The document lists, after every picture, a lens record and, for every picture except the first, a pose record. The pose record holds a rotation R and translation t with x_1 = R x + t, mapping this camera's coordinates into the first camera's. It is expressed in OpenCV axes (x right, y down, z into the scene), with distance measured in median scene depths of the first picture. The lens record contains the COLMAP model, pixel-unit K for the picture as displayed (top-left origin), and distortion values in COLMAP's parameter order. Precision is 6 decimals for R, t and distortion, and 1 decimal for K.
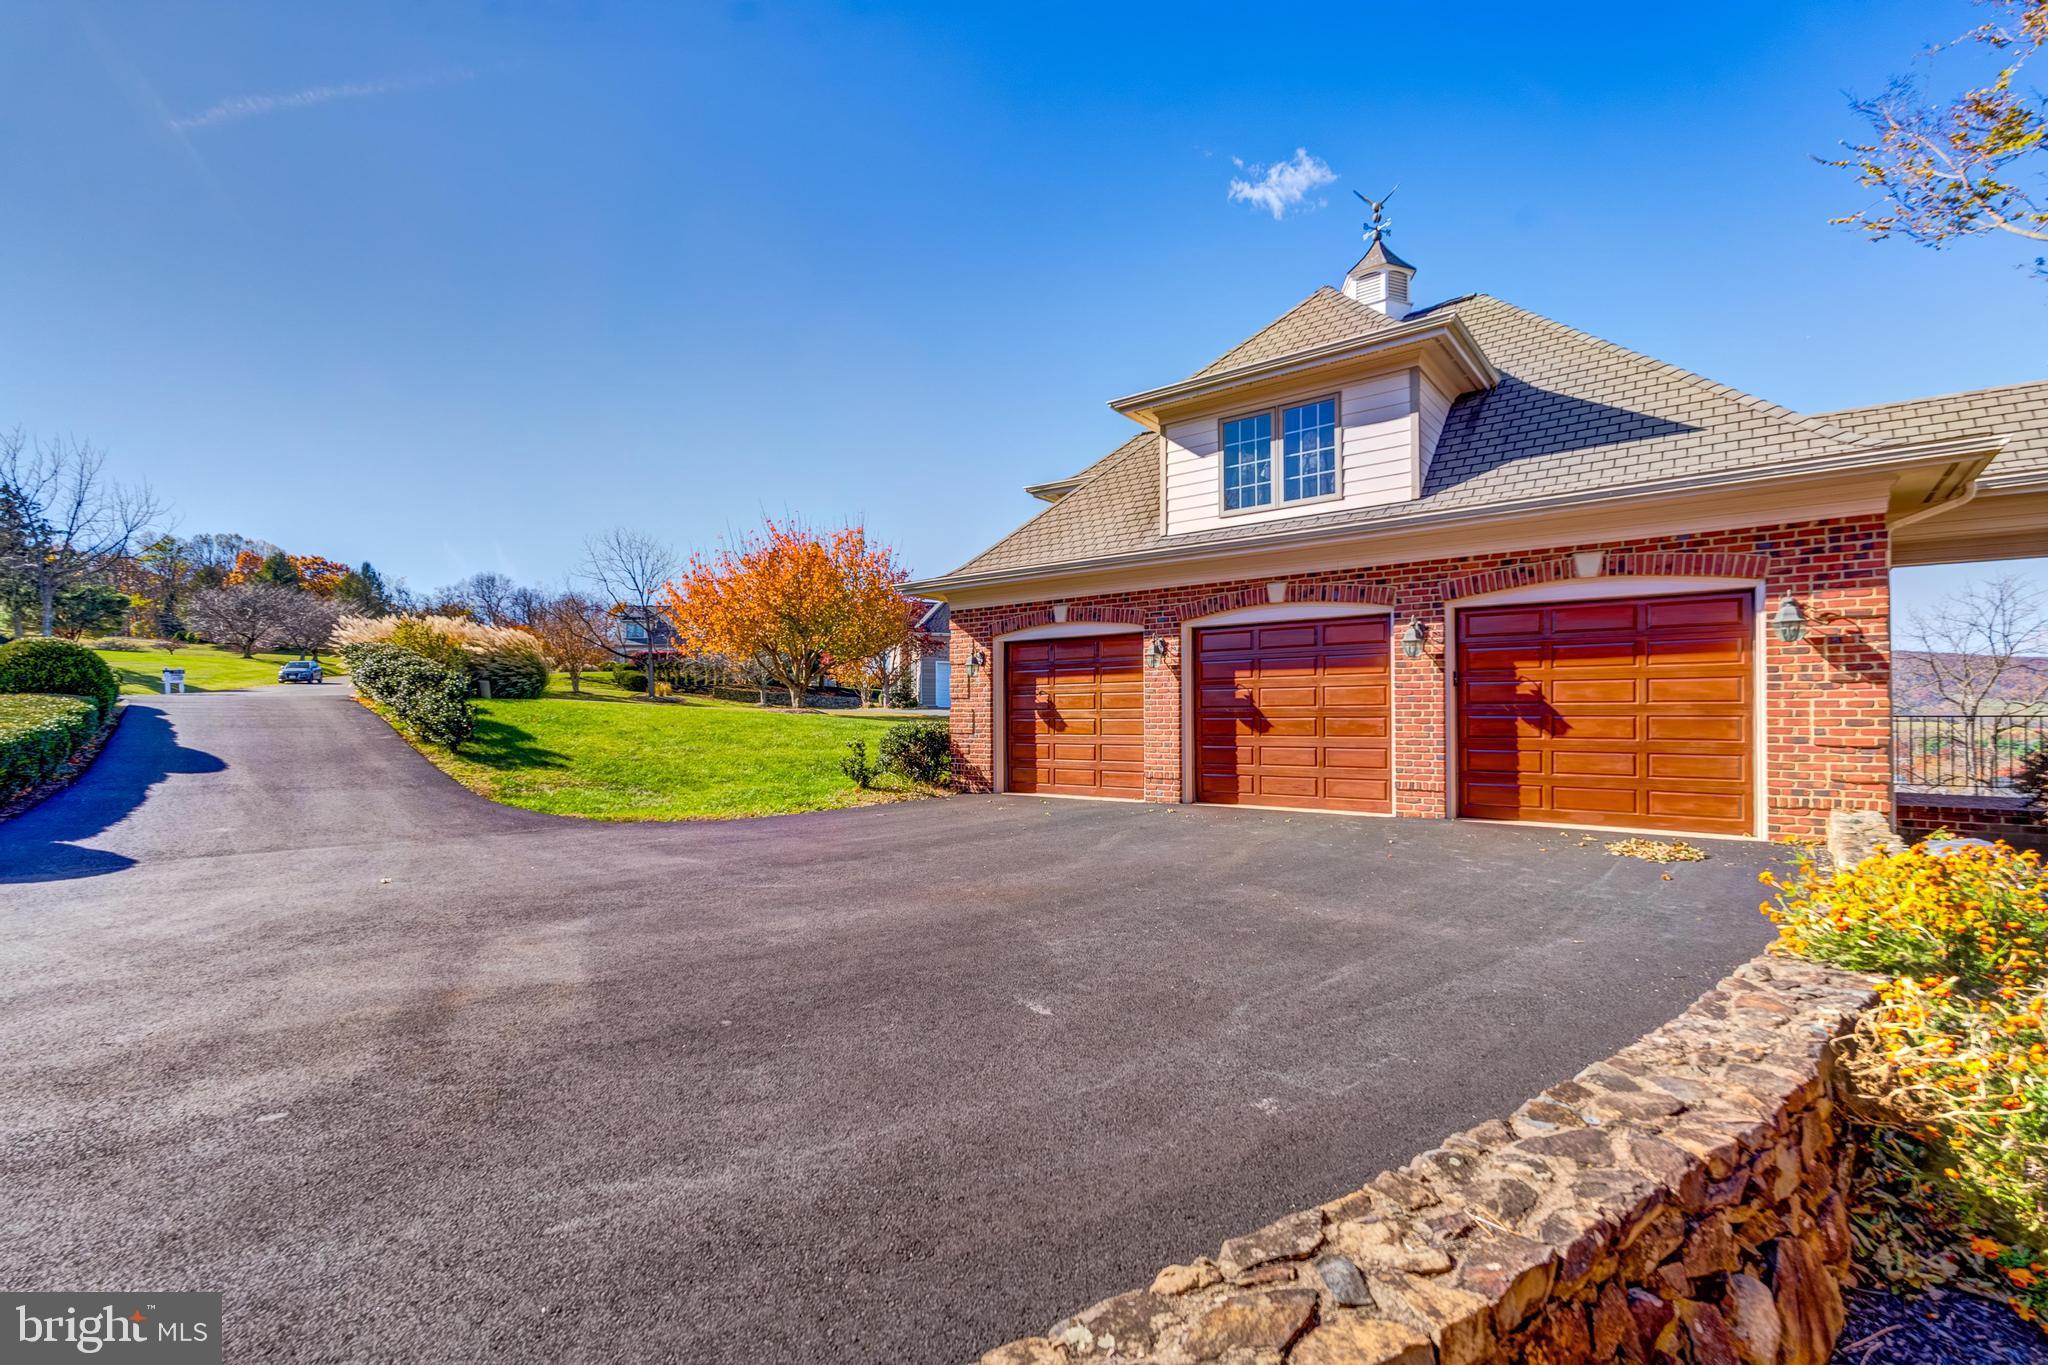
lens RADIAL K [[909.3, 0, 1032.7], [0, 909.3, 709.4], [0, 0, 1]] dist [-0.002195, -0.000240]
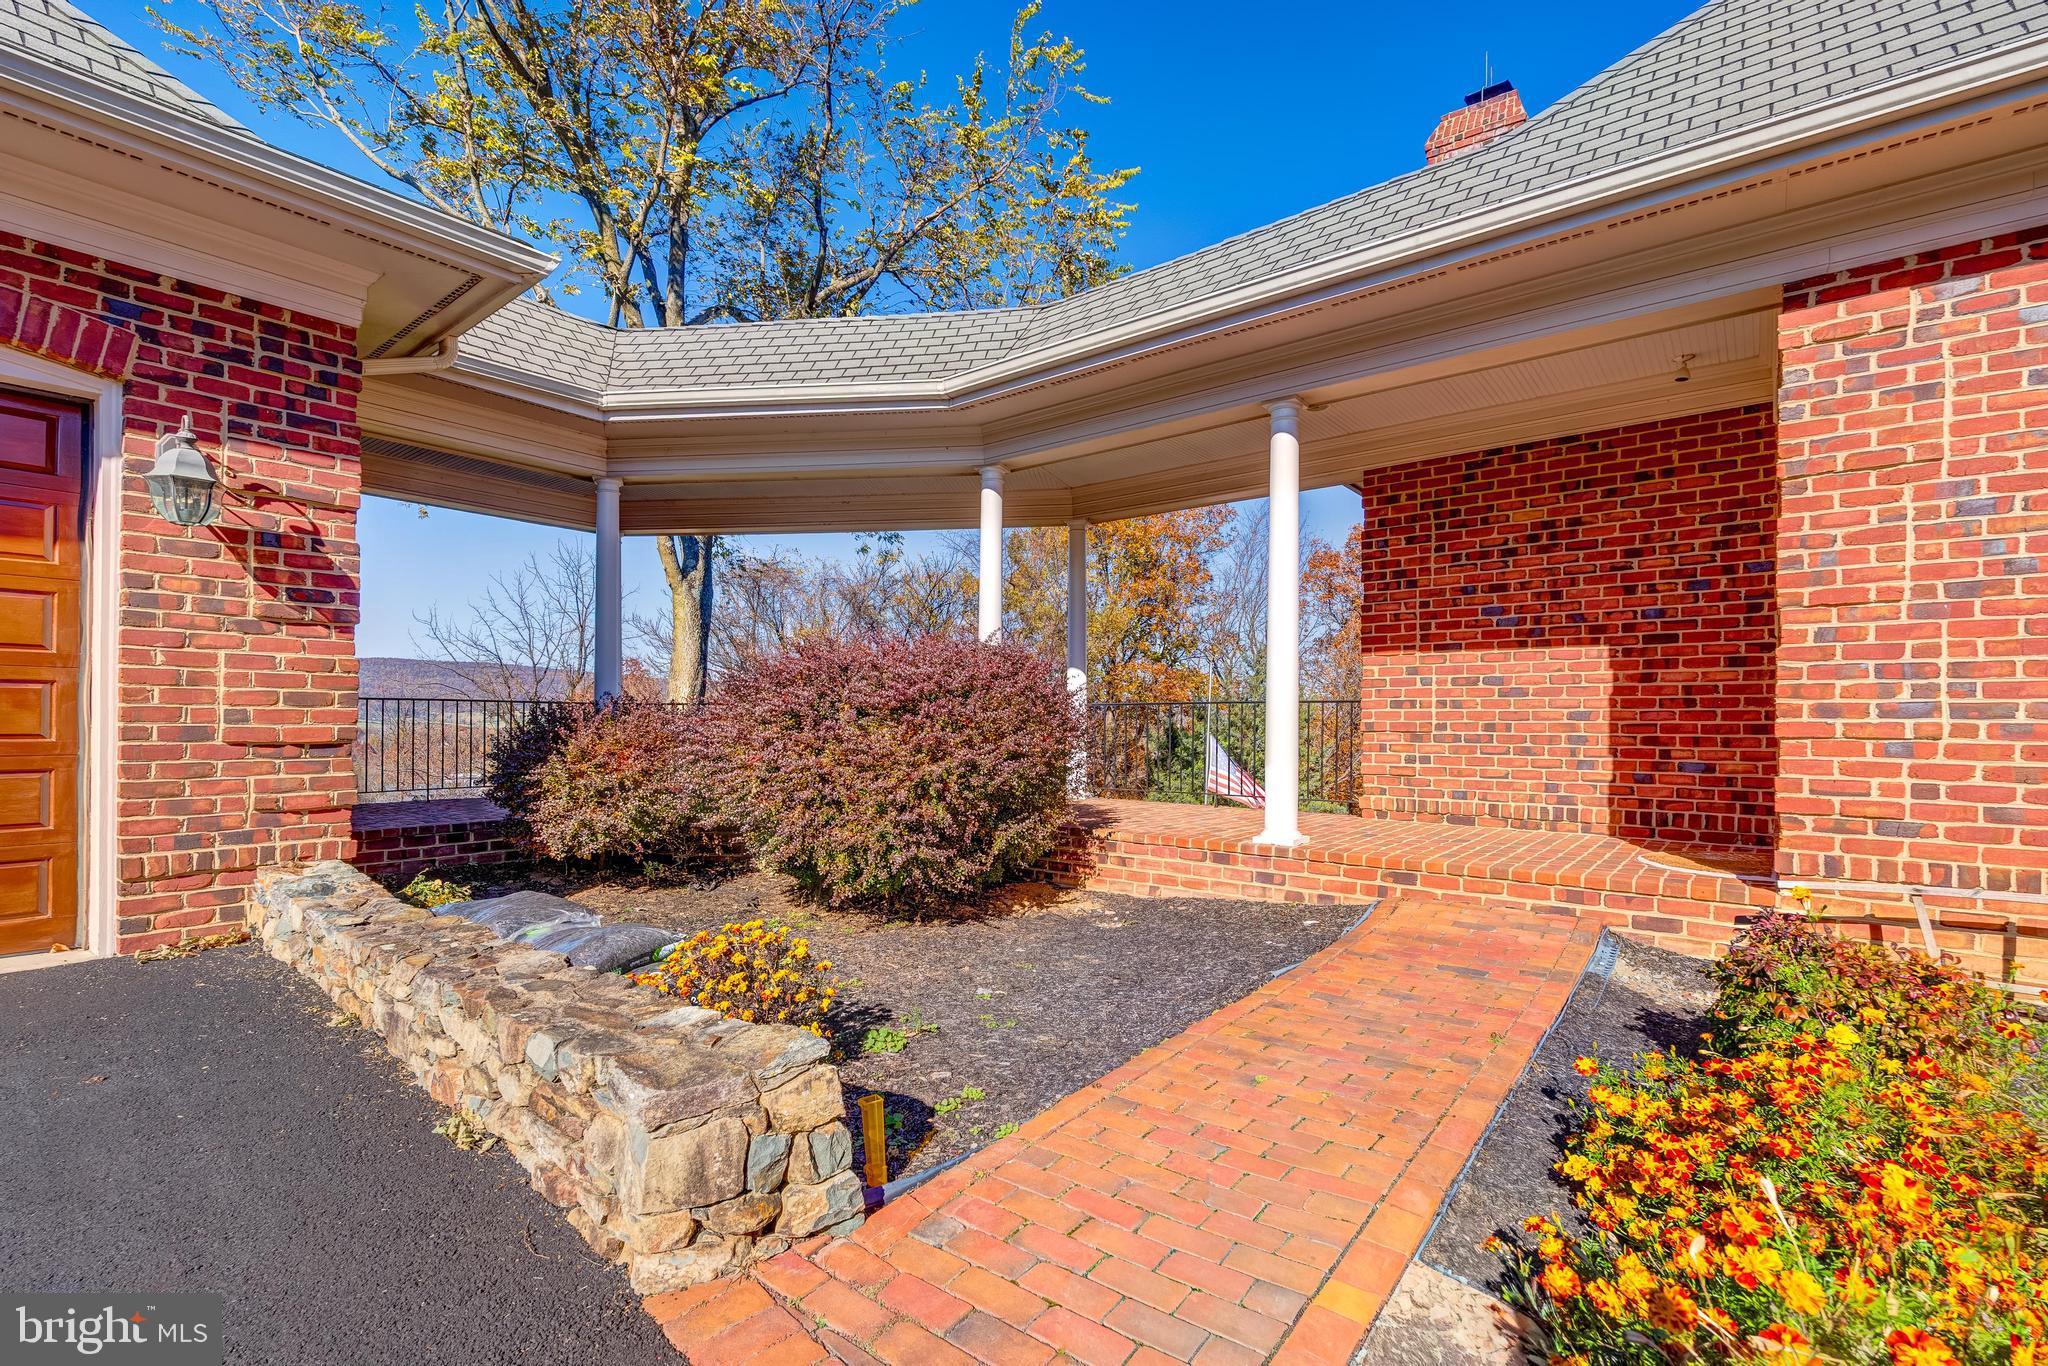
lens RADIAL K [[914.6, 0, 1011.4], [0, 914.6, 713.1], [0, 0, 1]] dist [0.000939, 0.000281]
pose [[0.024939, 0.007924, 0.999658, 0.282513], [-0.014794, 0.999862, -0.007557, 0.015545], [-0.999579, -0.014601, 0.025053, 0.425475]]
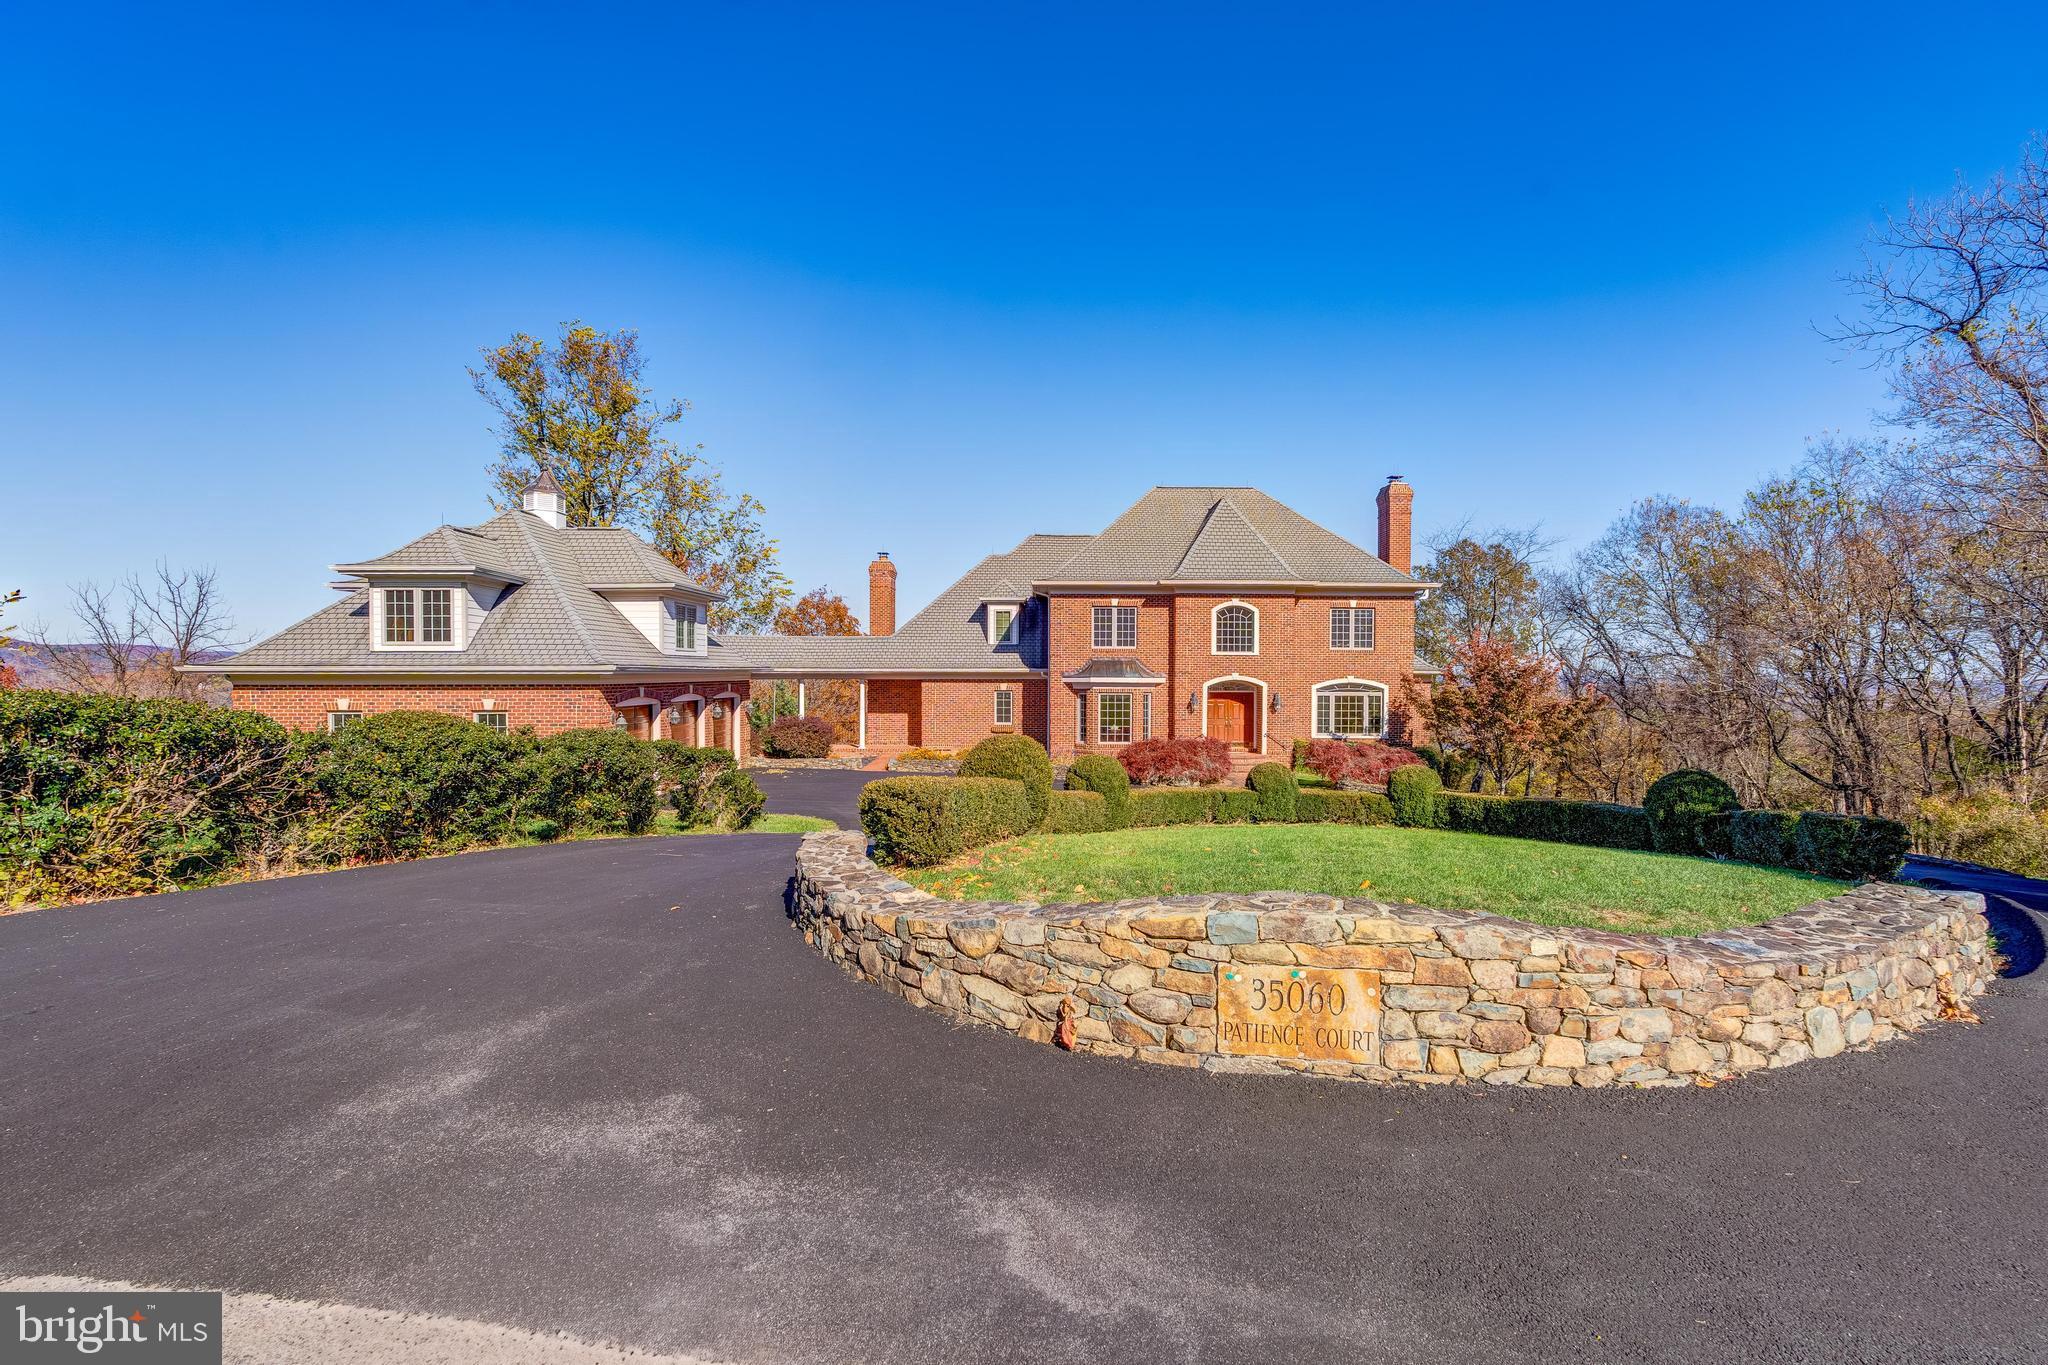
lens RADIAL K [[928.7, 0, 1021.4], [0, 928.7, 691.1], [0, 0, 1]] dist [-0.004225, 0.000320]
pose [[-0.604962, -0.010968, 0.796179, -2.190329], [-0.005324, 0.999938, 0.009729, -0.158908], [-0.796237, 0.001647, -0.604983, 1.846410]]
